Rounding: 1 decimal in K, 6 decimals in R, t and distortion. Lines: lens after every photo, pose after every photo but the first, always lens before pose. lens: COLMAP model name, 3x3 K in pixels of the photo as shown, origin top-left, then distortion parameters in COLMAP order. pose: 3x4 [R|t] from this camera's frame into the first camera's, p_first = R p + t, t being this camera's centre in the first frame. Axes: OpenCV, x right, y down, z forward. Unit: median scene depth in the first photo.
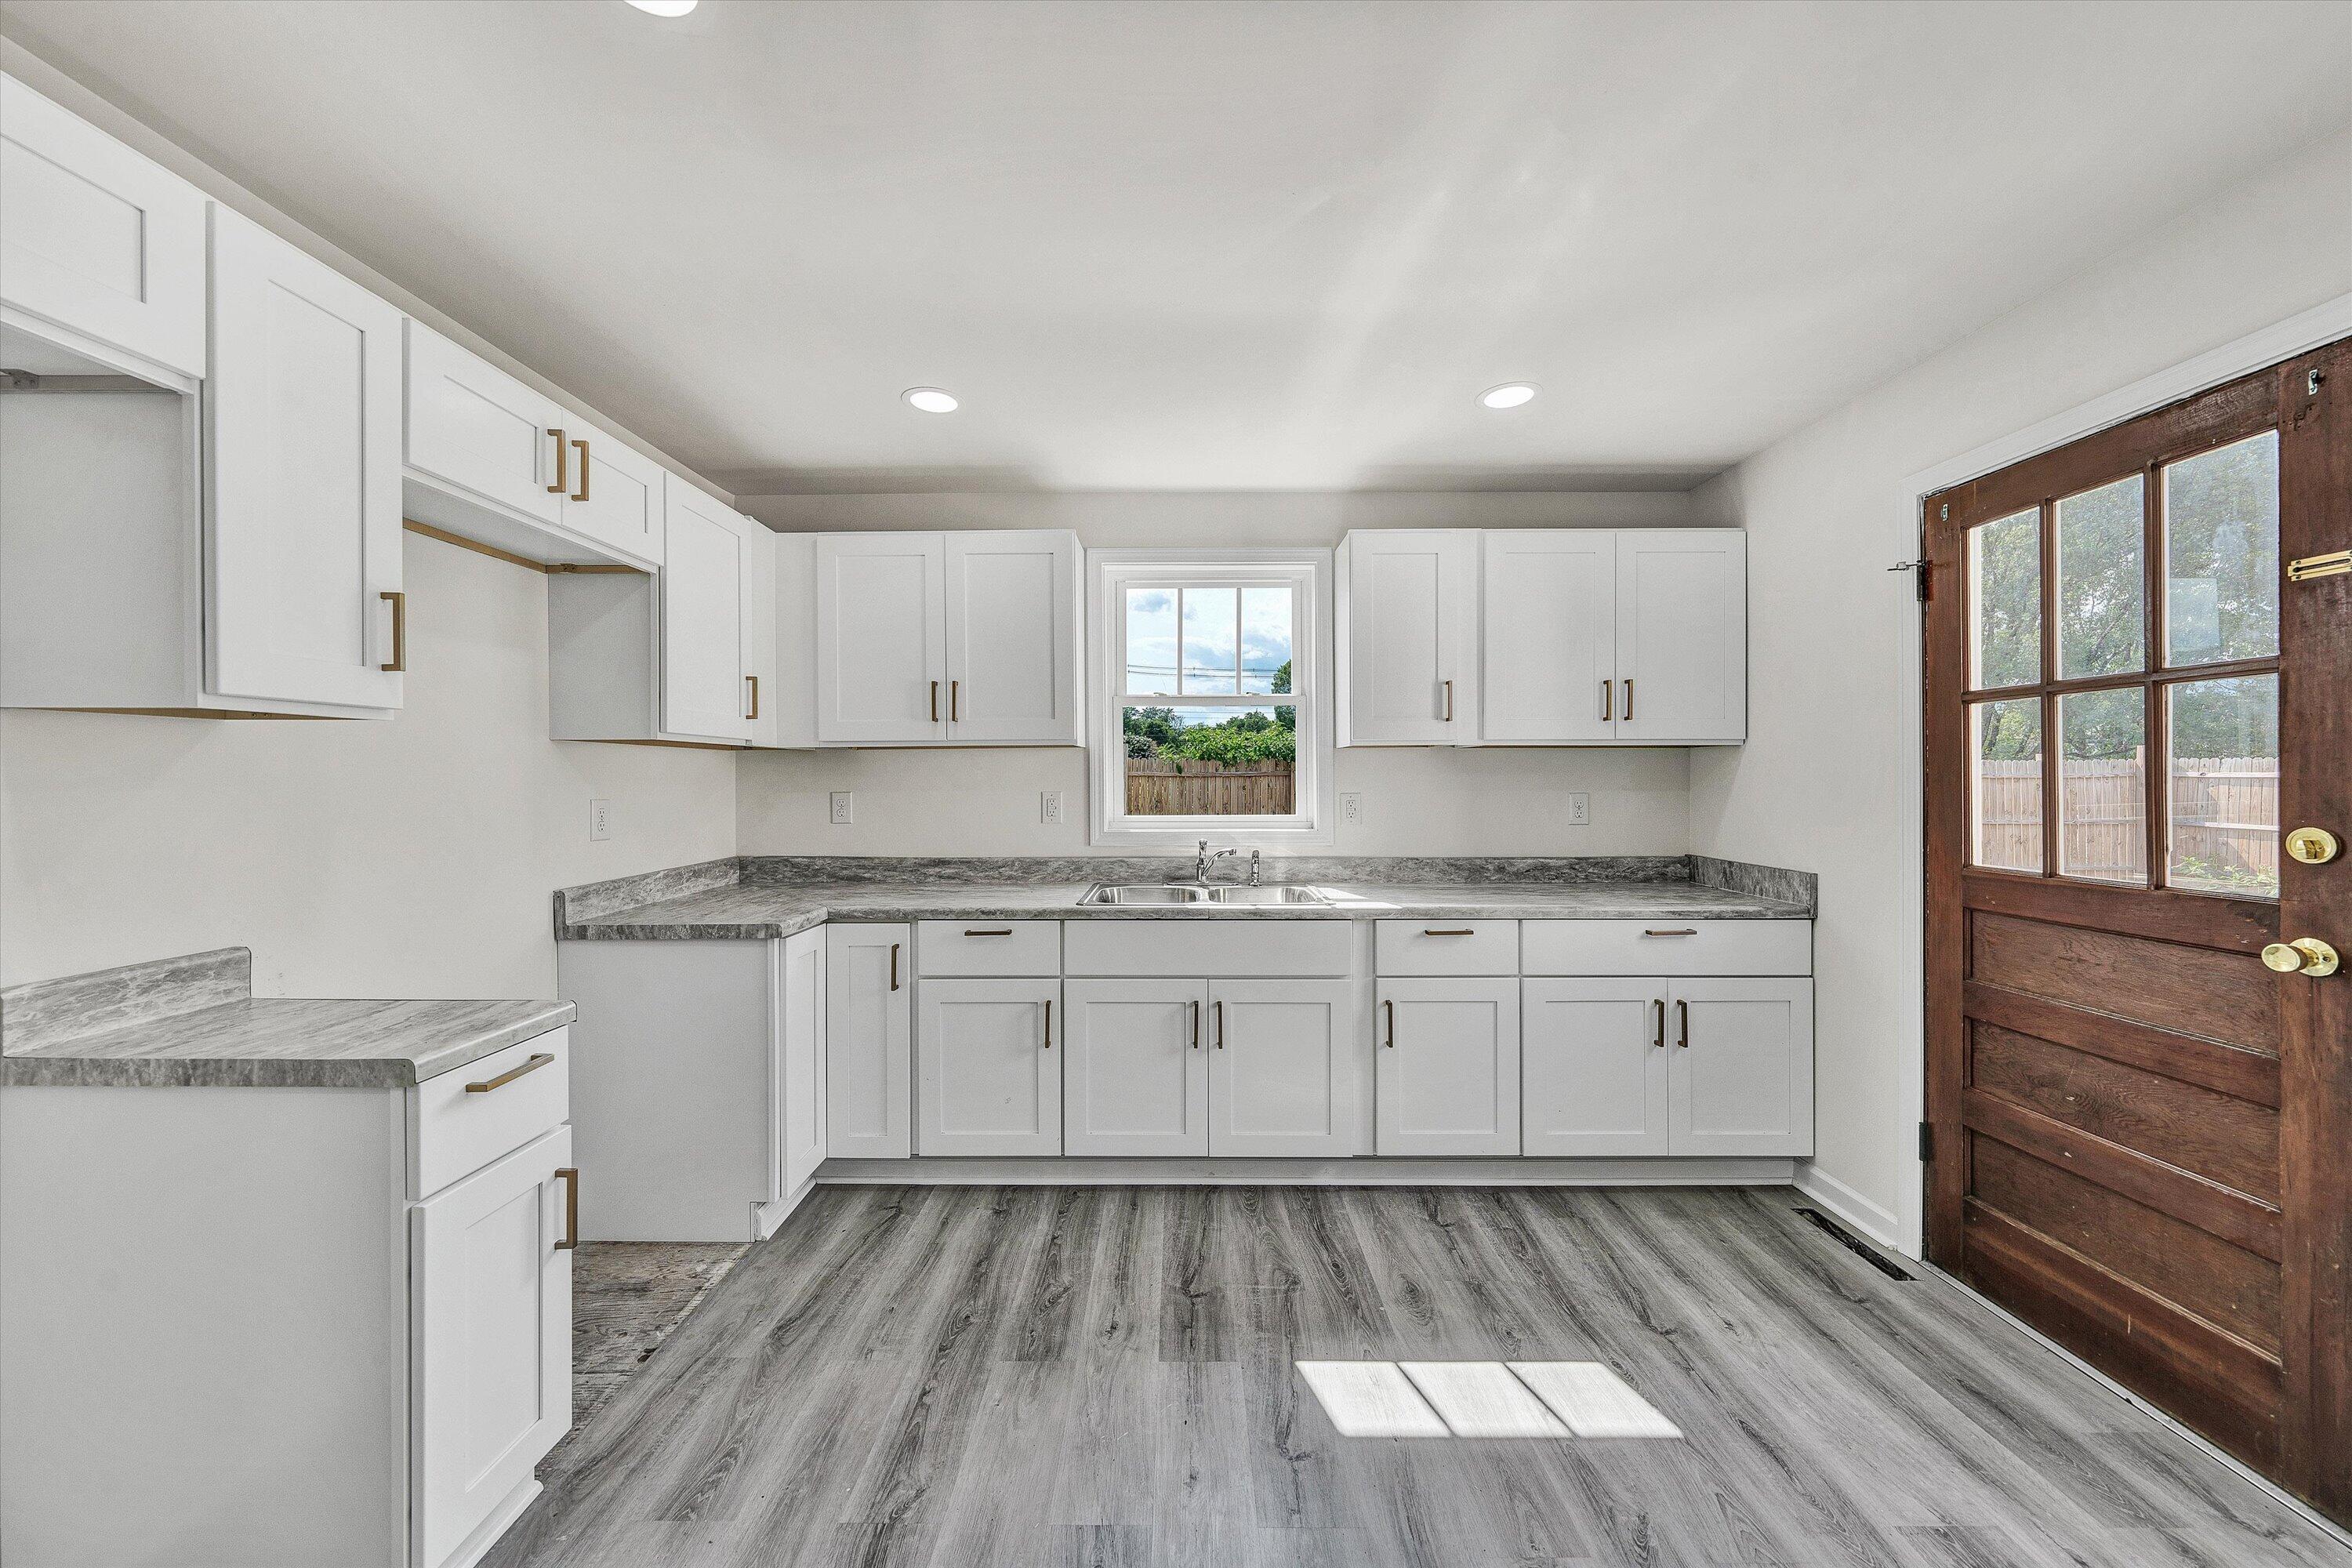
lens RADIAL K [[813.6, 0, 1171.0], [0, 813.6, 780.8], [0, 0, 1]] dist [-0.001995, -0.000315]
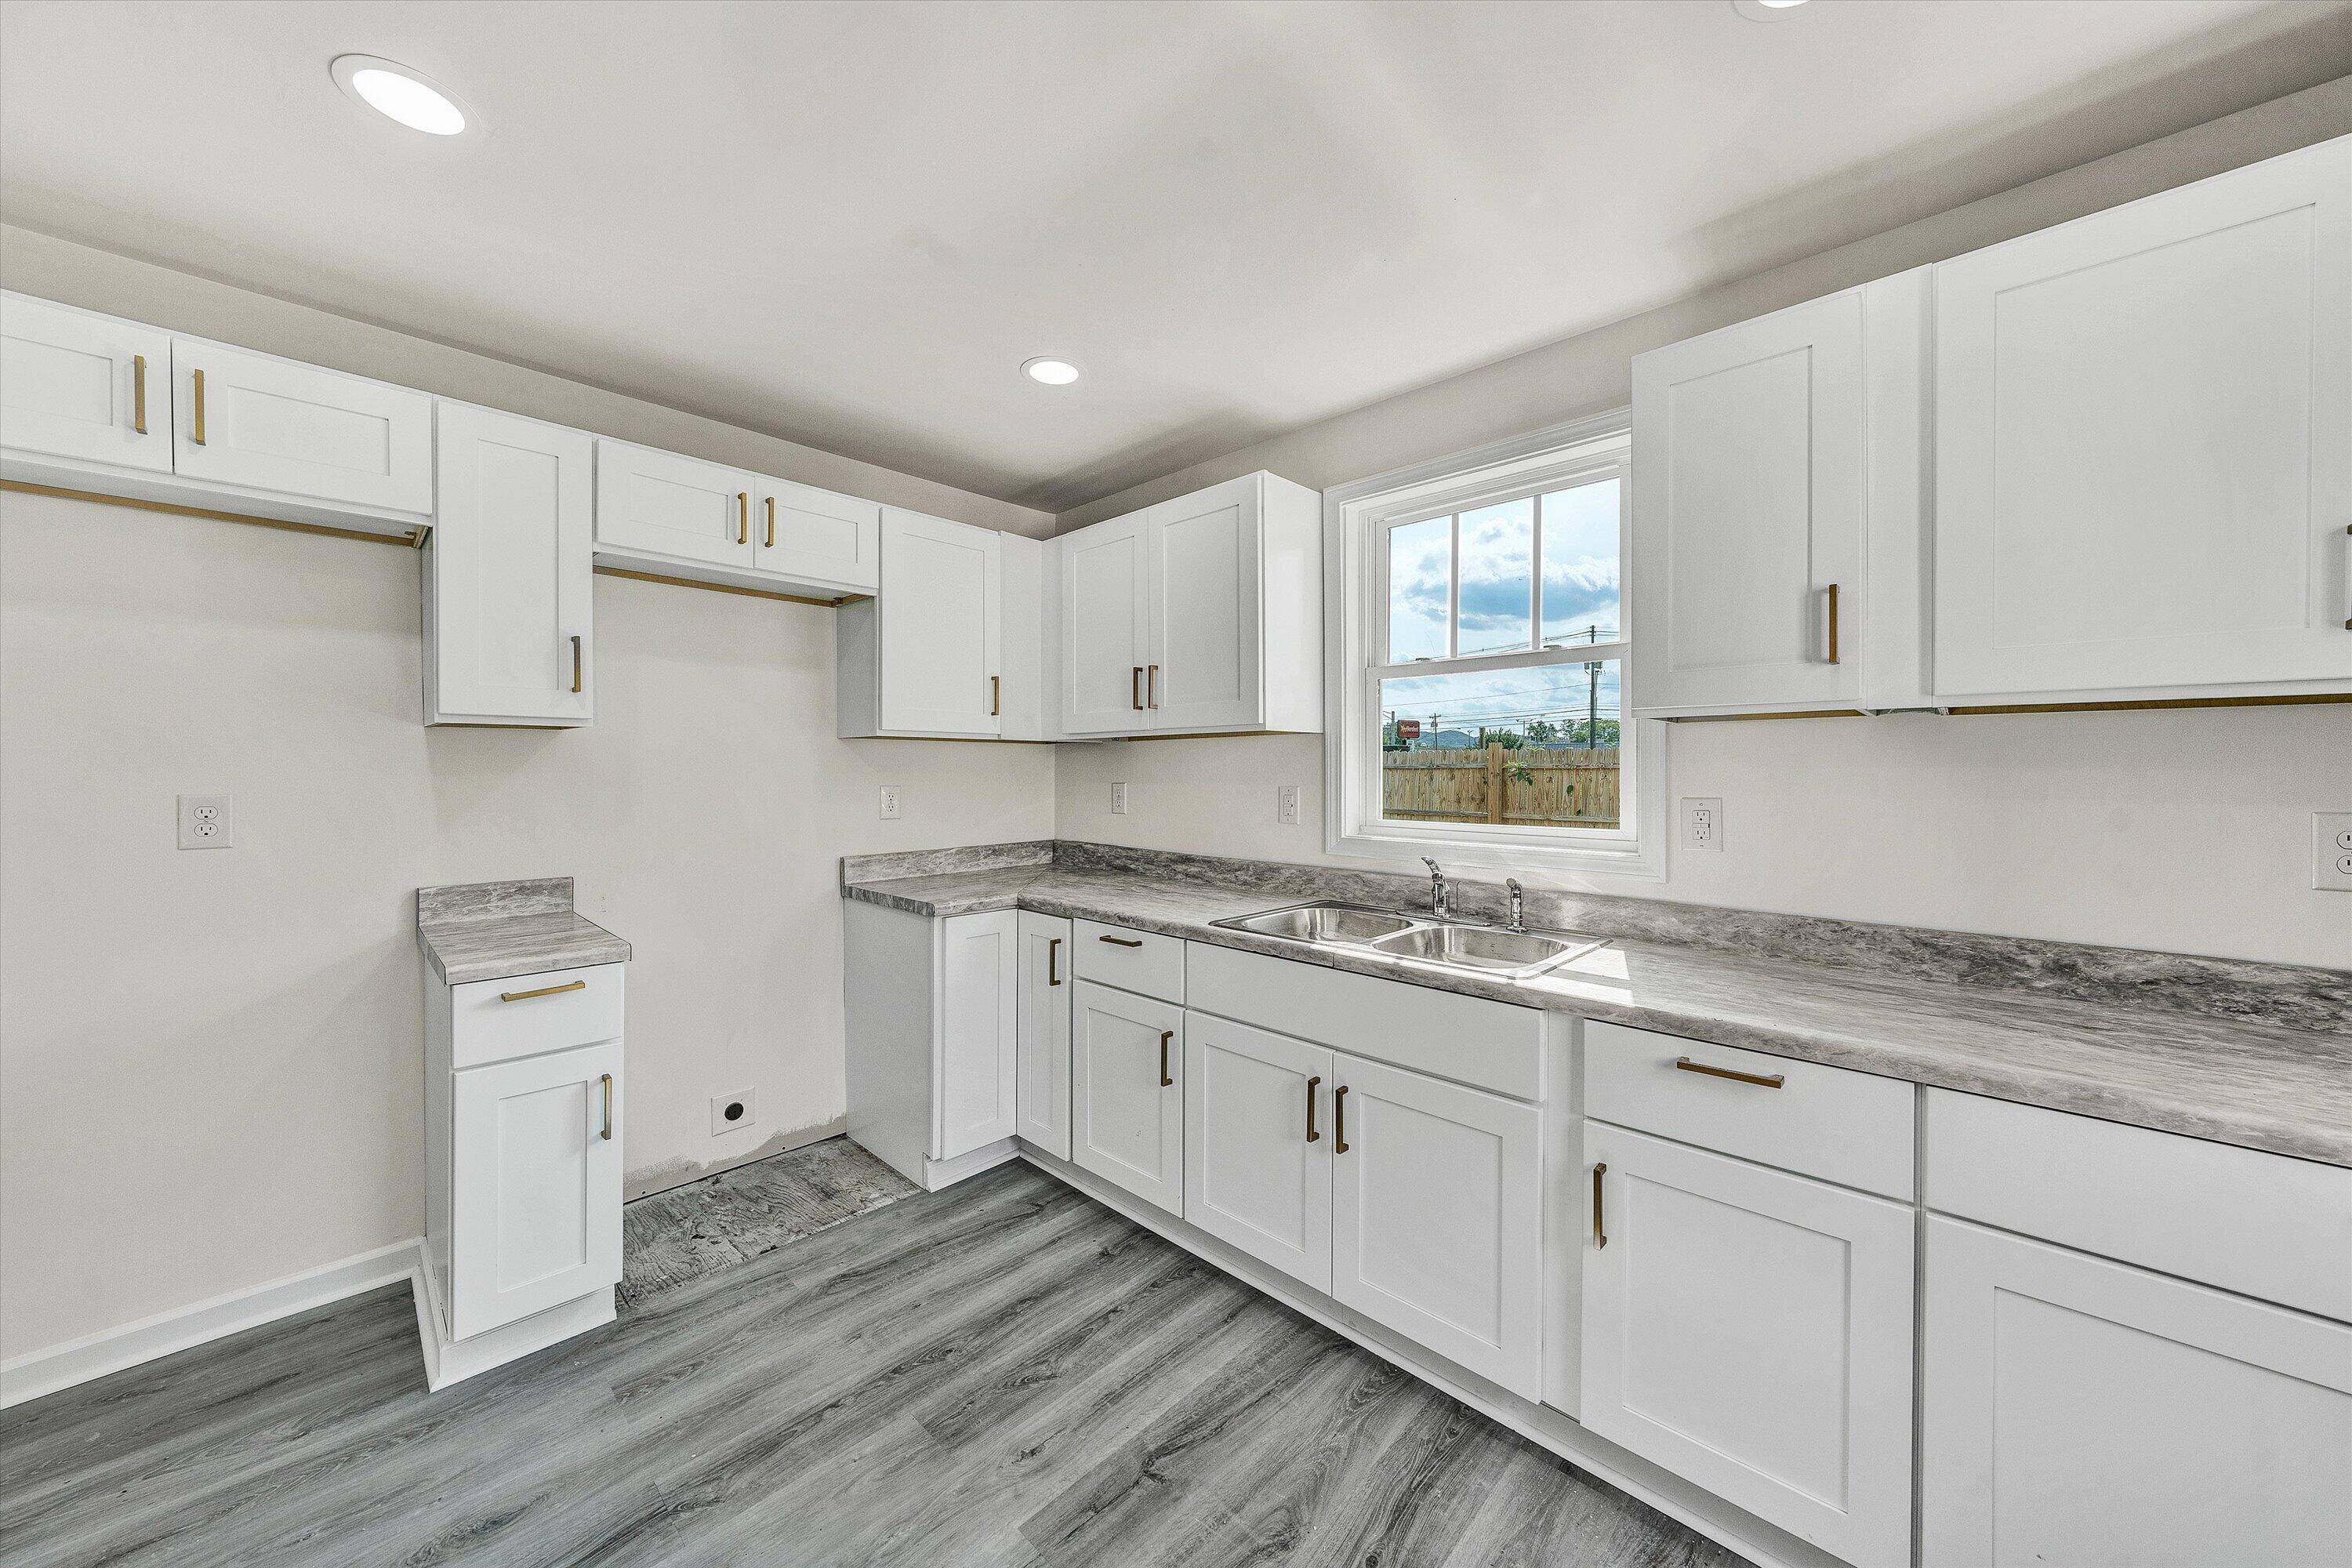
lens RADIAL K [[813.6, 0, 1178.3], [0, 813.6, 774.7], [0, 0, 1]] dist [-0.001995, -0.000315]
pose [[0.732450, 0.008828, -0.680763, 0.442585], [-0.007026, 0.999961, 0.005408, -0.003141], [0.680784, 0.000822, 0.732484, 0.389946]]
